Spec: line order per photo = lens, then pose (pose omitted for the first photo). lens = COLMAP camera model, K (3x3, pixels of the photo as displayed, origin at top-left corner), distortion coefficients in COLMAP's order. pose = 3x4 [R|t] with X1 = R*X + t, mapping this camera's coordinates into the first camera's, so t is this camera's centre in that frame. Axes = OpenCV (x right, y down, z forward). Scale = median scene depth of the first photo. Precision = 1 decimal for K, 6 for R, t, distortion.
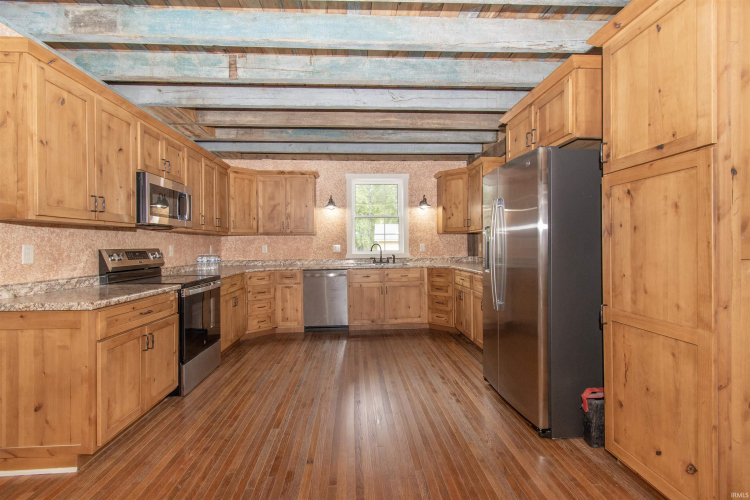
lens RADIAL K [[356.7, 0, 374.9], [0, 356.7, 246.6], [0, 0, 1]] dist [-0.005252, -0.004886]
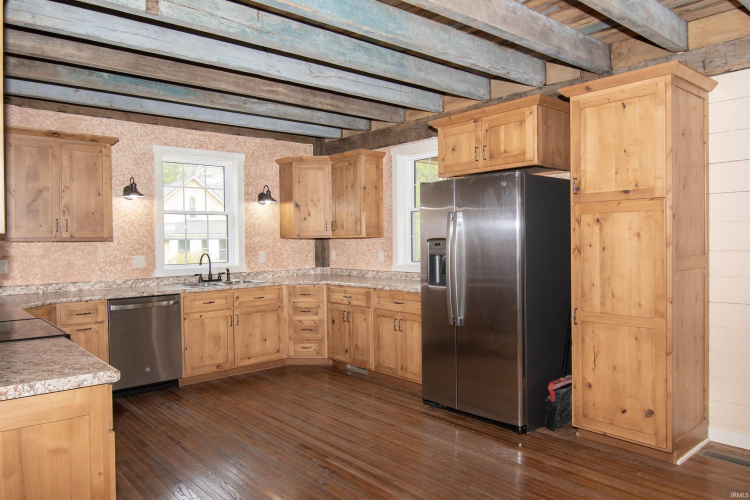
lens RADIAL K [[537.4, 0, 392.4], [0, 537.4, 246.2], [0, 0, 1]] dist [-0.017682, -0.007915]
pose [[0.782947, -0.008551, 0.622029, -0.471960], [0.007850, 0.999962, 0.003866, -0.031140], [-0.622039, 0.001856, 0.782984, -0.030807]]
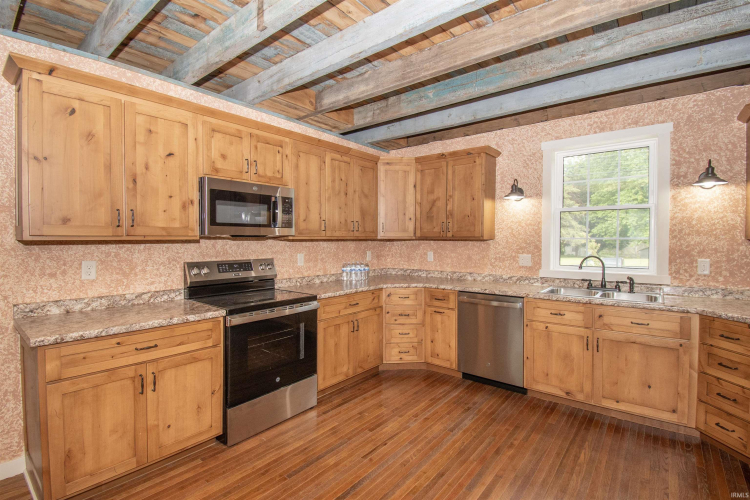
lens RADIAL K [[356.7, 0, 369.3], [0, 356.7, 246.5], [0, 0, 1]] dist [-0.005252, -0.004886]
pose [[0.732275, 0.025457, -0.680533, 0.175824], [-0.010786, 0.999609, 0.025786, -0.046098], [0.680923, -0.011543, 0.732264, 0.446670]]
